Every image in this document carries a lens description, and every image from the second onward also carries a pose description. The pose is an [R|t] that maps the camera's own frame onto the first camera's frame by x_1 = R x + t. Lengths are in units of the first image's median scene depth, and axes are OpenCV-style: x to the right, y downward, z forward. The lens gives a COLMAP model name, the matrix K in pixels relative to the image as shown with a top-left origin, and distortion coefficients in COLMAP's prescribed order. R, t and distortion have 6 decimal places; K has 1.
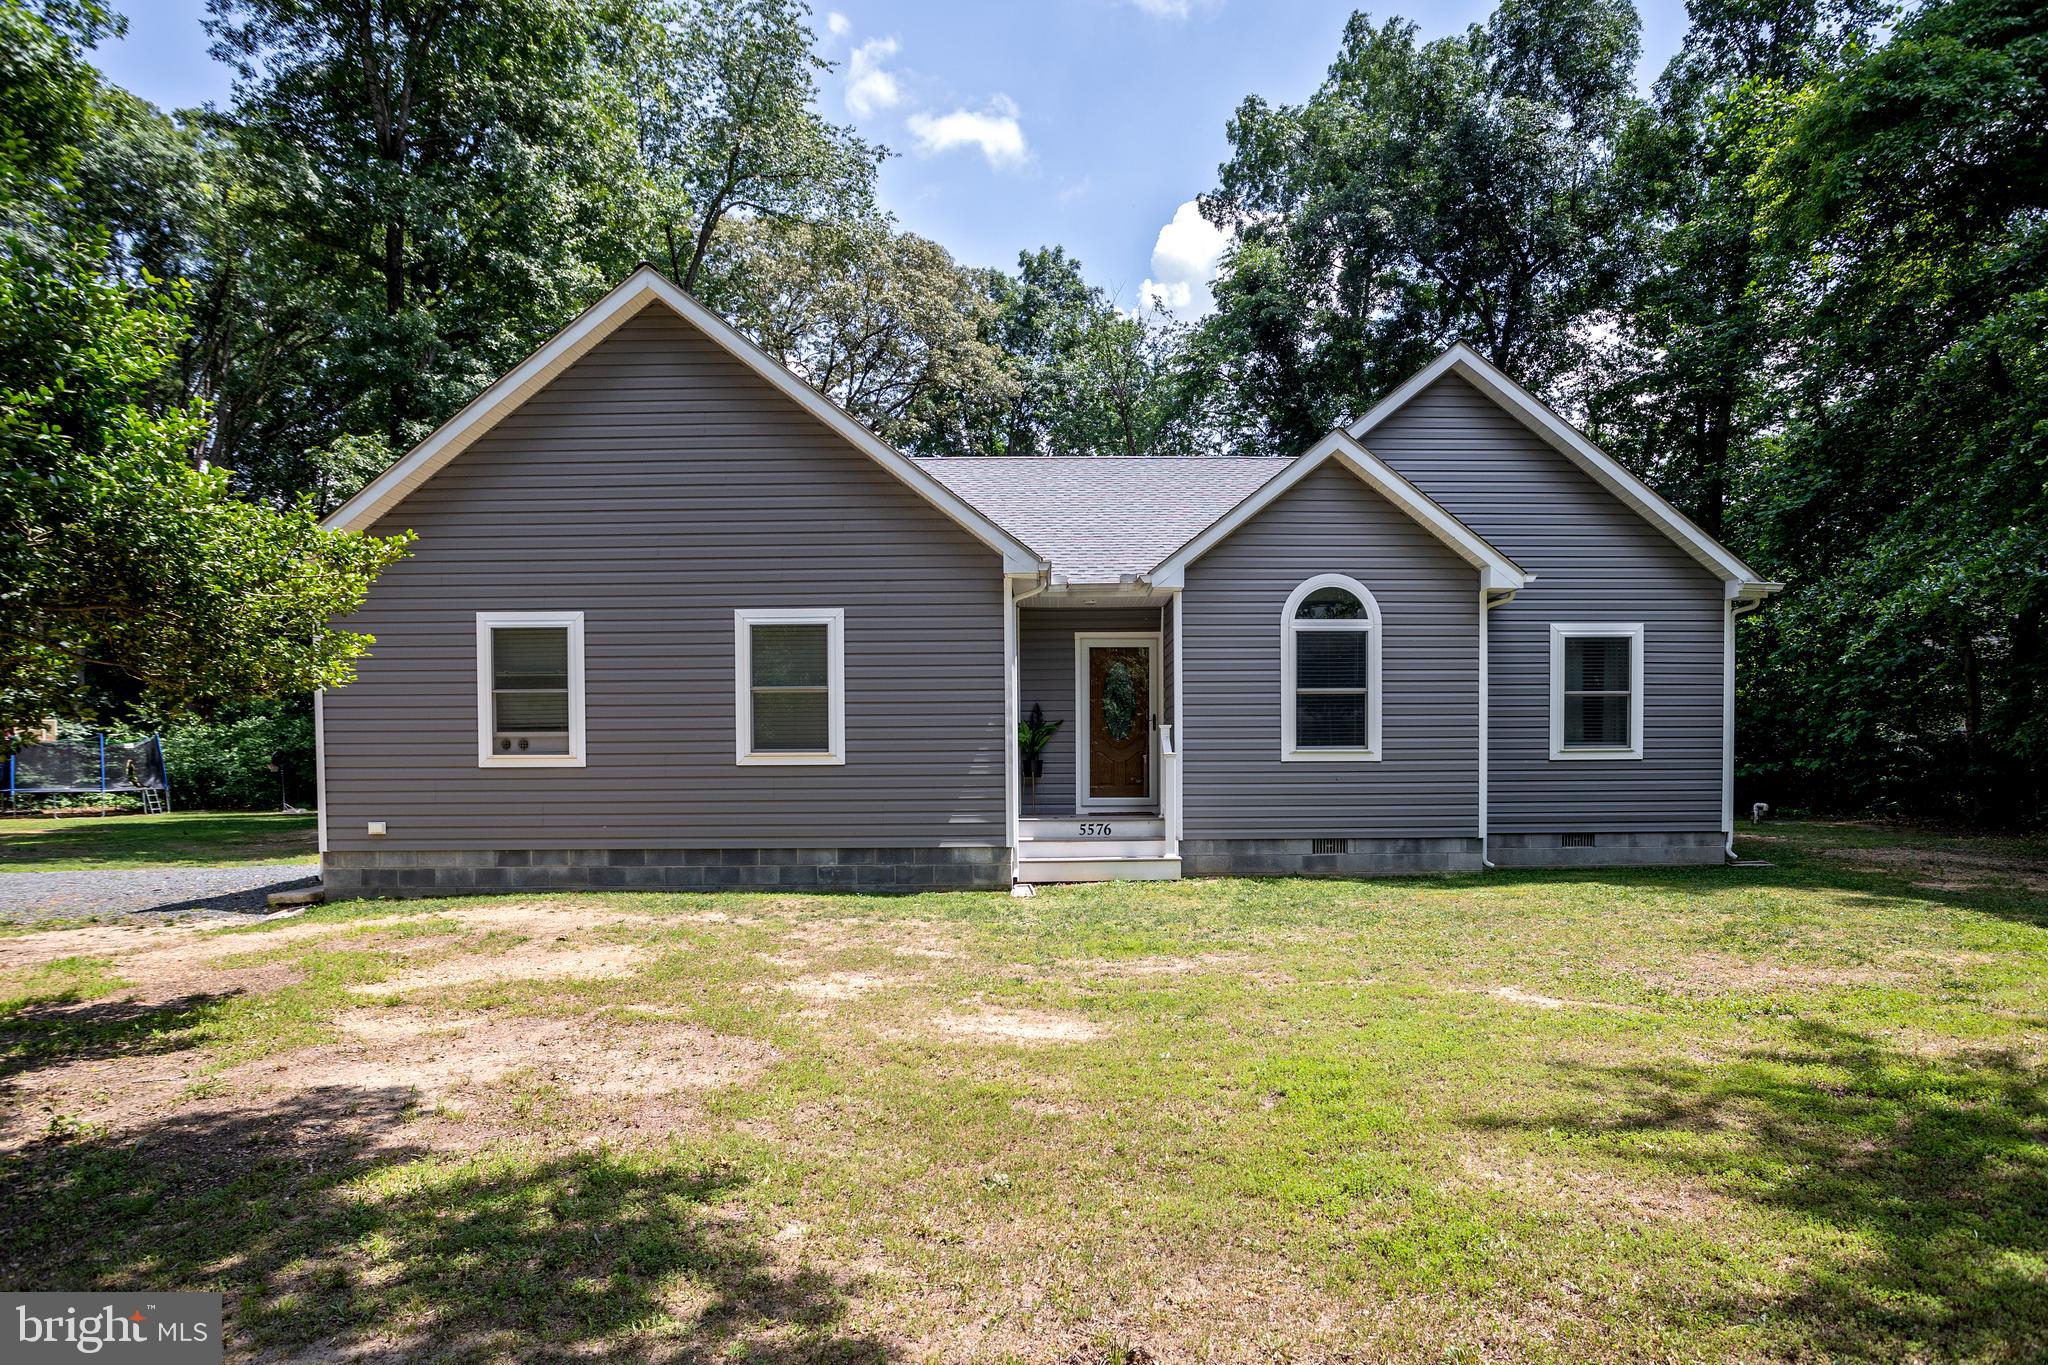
lens RADIAL K [[1119.1, 0, 1059.4], [0, 1119.1, 780.6], [0, 0, 1]] dist [-0.030544, 0.001579]
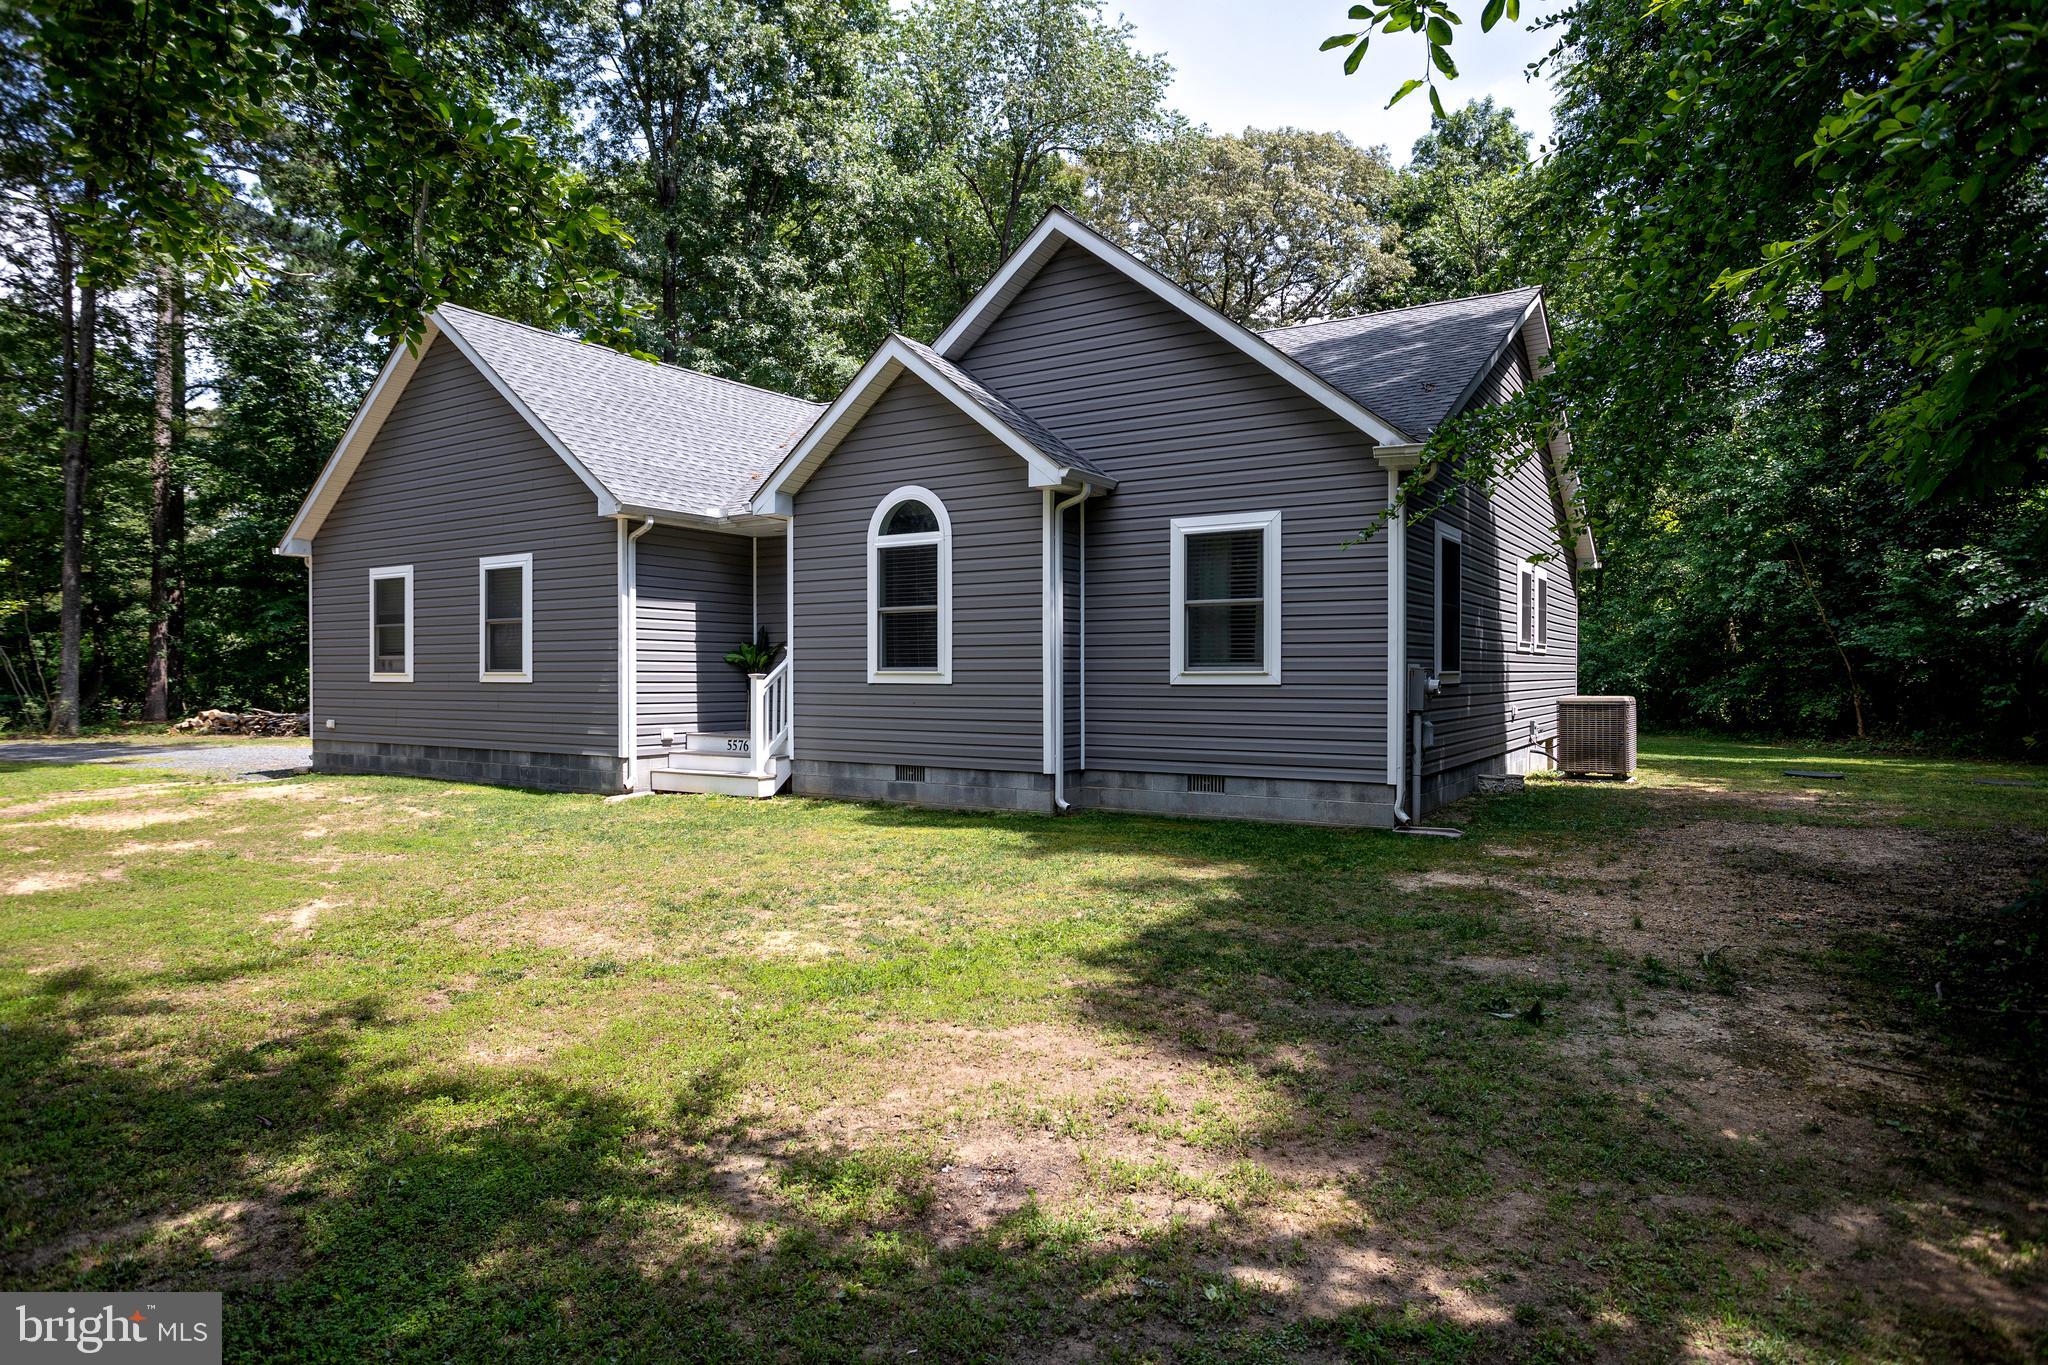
lens RADIAL K [[1169.5, 0, 1022.8], [0, 1169.5, 666.2], [0, 0, 1]] dist [-0.043831, -0.003656]
pose [[0.837046, 0.001308, -0.547131, 0.865100], [-0.016721, 0.999591, -0.023192, -0.010658], [0.546877, 0.028561, 0.836726, 0.226877]]
